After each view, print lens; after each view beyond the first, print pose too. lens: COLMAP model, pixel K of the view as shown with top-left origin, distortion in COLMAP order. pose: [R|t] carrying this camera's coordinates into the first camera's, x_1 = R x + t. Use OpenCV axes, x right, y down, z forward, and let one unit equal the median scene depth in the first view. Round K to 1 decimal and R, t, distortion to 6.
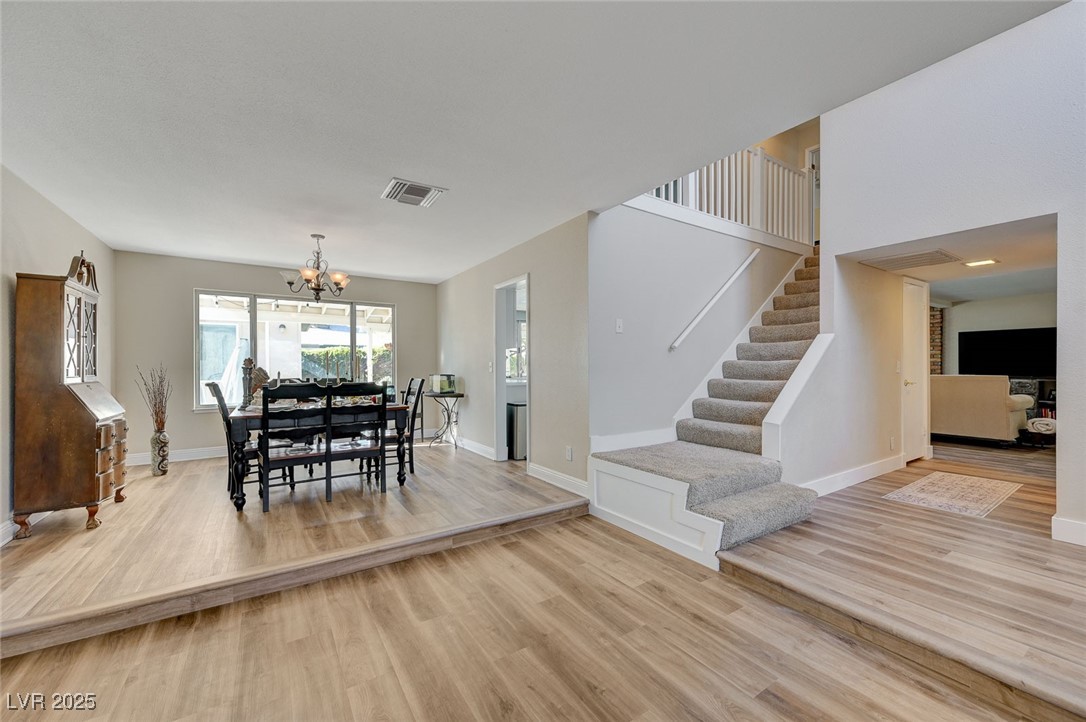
lens RADIAL K [[428.4, 0, 548.9], [0, 428.4, 368.6], [0, 0, 1]] dist [0.002881, 0.001229]
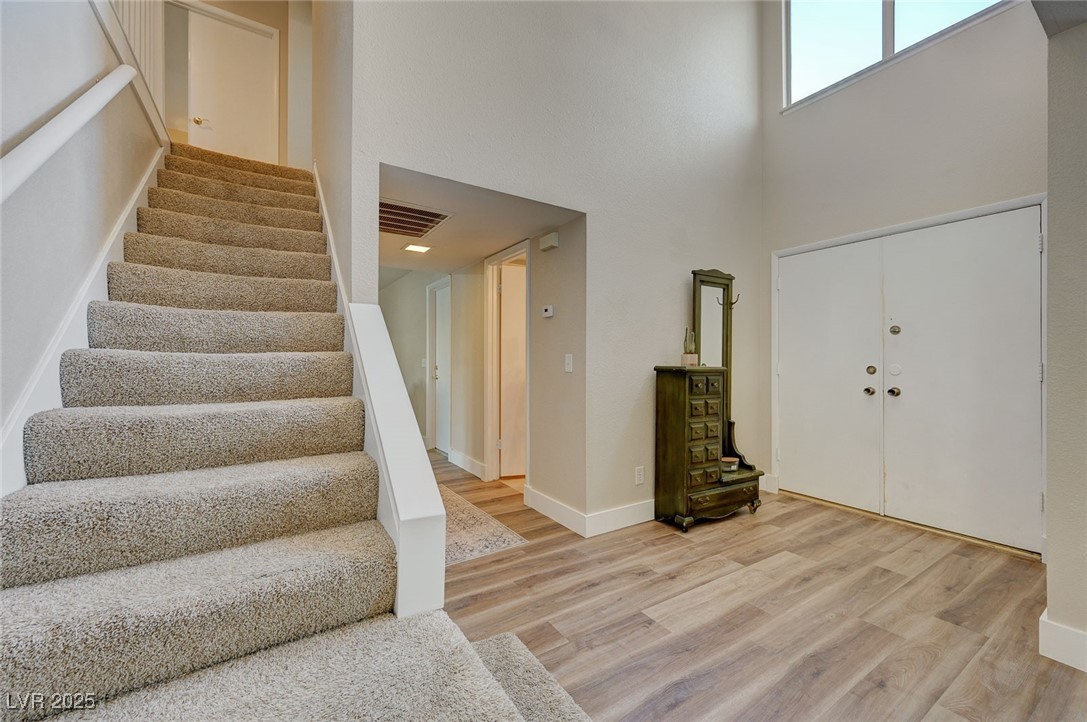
lens RADIAL K [[428.8, 0, 547.9], [0, 428.8, 362.4], [0, 0, 1]] dist [0.002881, 0.001229]
pose [[0.003025, 0.000861, 0.999995, 0.156953], [0.004478, 0.999990, -0.000874, -0.010354], [-0.999985, 0.004480, 0.003022, 0.988092]]
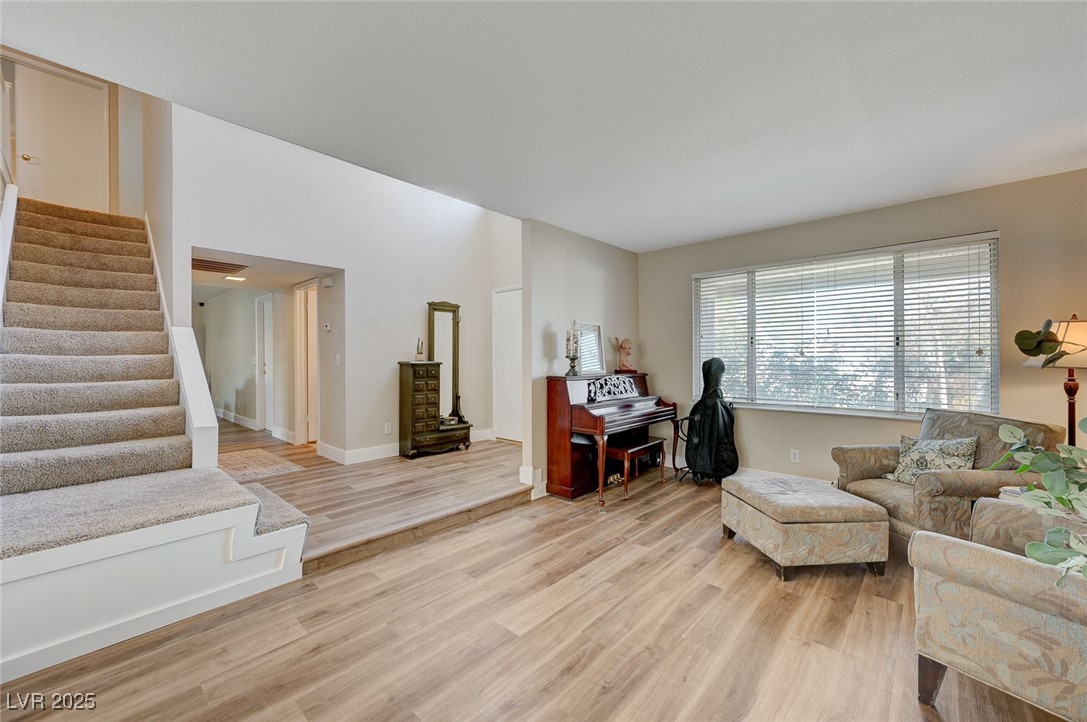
lens RADIAL K [[428.8, 0, 545.5], [0, 428.8, 358.7], [0, 0, 1]] dist [0.002881, 0.001229]
pose [[-0.248376, 0.002108, 0.968661, -0.567151], [0.011042, 0.999939, 0.000655, -0.006732], [-0.968601, 0.010858, -0.248384, 0.603039]]
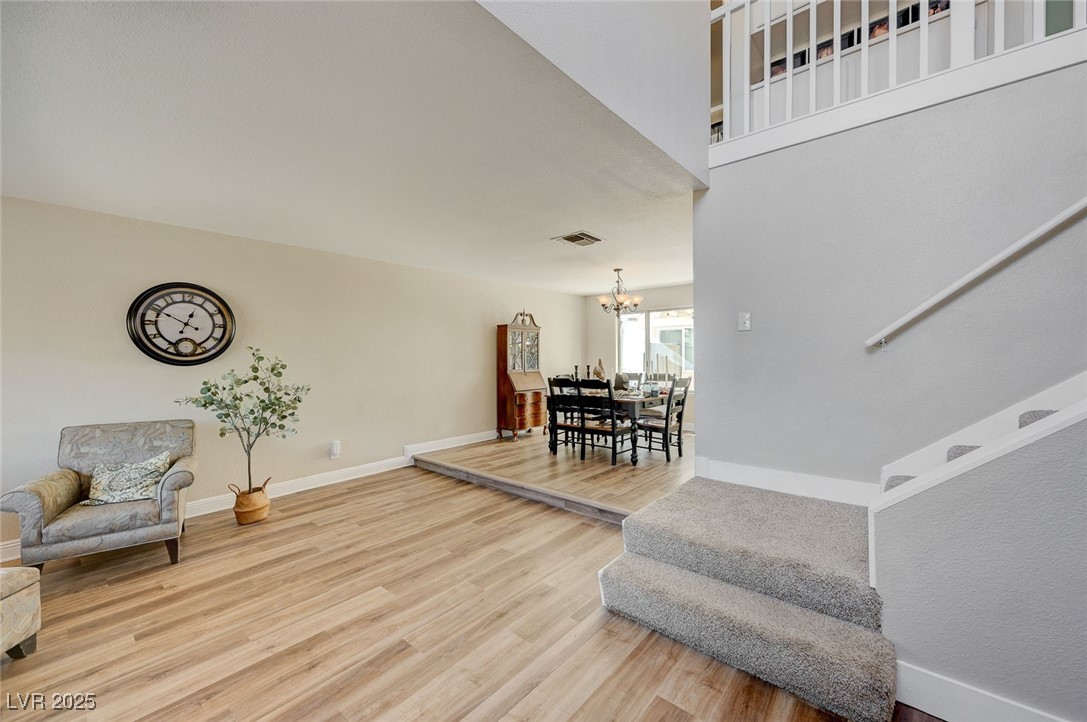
lens RADIAL K [[428.8, 0, 547.9], [0, 428.8, 356.2], [0, 0, 1]] dist [0.002881, 0.001229]
pose [[0.280122, 0.001558, -0.959963, 0.995231], [0.002087, 0.999995, 0.002232, -0.052227], [0.959962, -0.002628, 0.280118, 0.567736]]
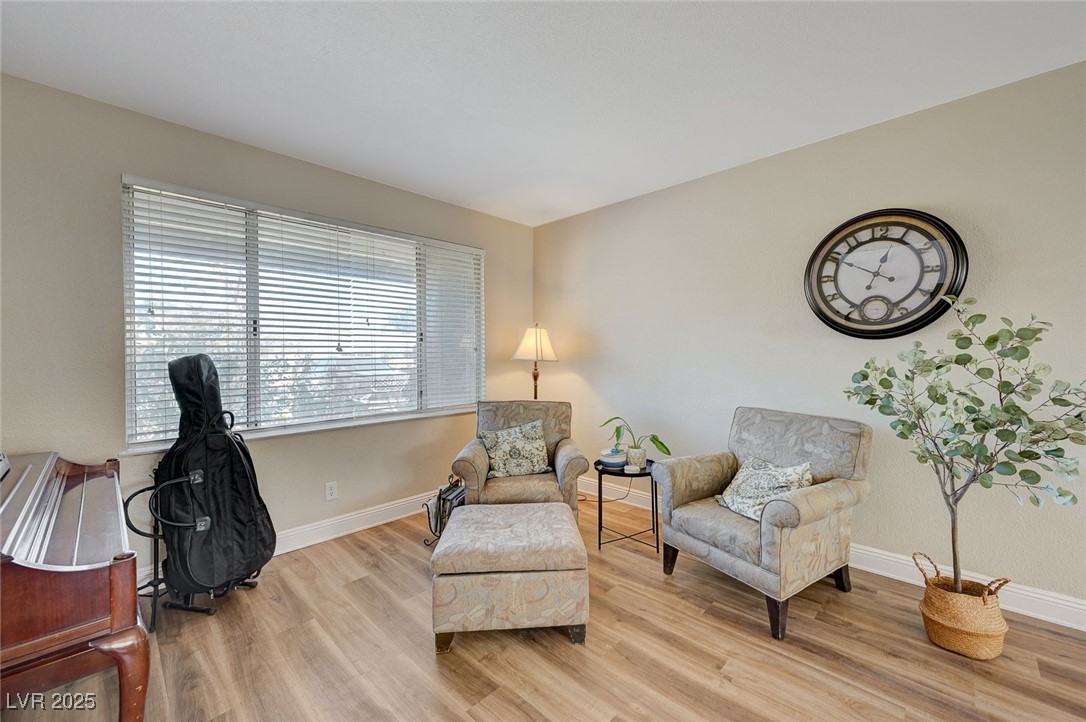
lens RADIAL K [[428.4, 0, 545.1], [0, 428.4, 360.1], [0, 0, 1]] dist [0.002881, 0.001229]
pose [[-0.975324, 0.011102, -0.220499, 0.292118], [0.006114, 0.999710, 0.023291, -0.006967], [0.220693, 0.021368, -0.975109, 0.558829]]
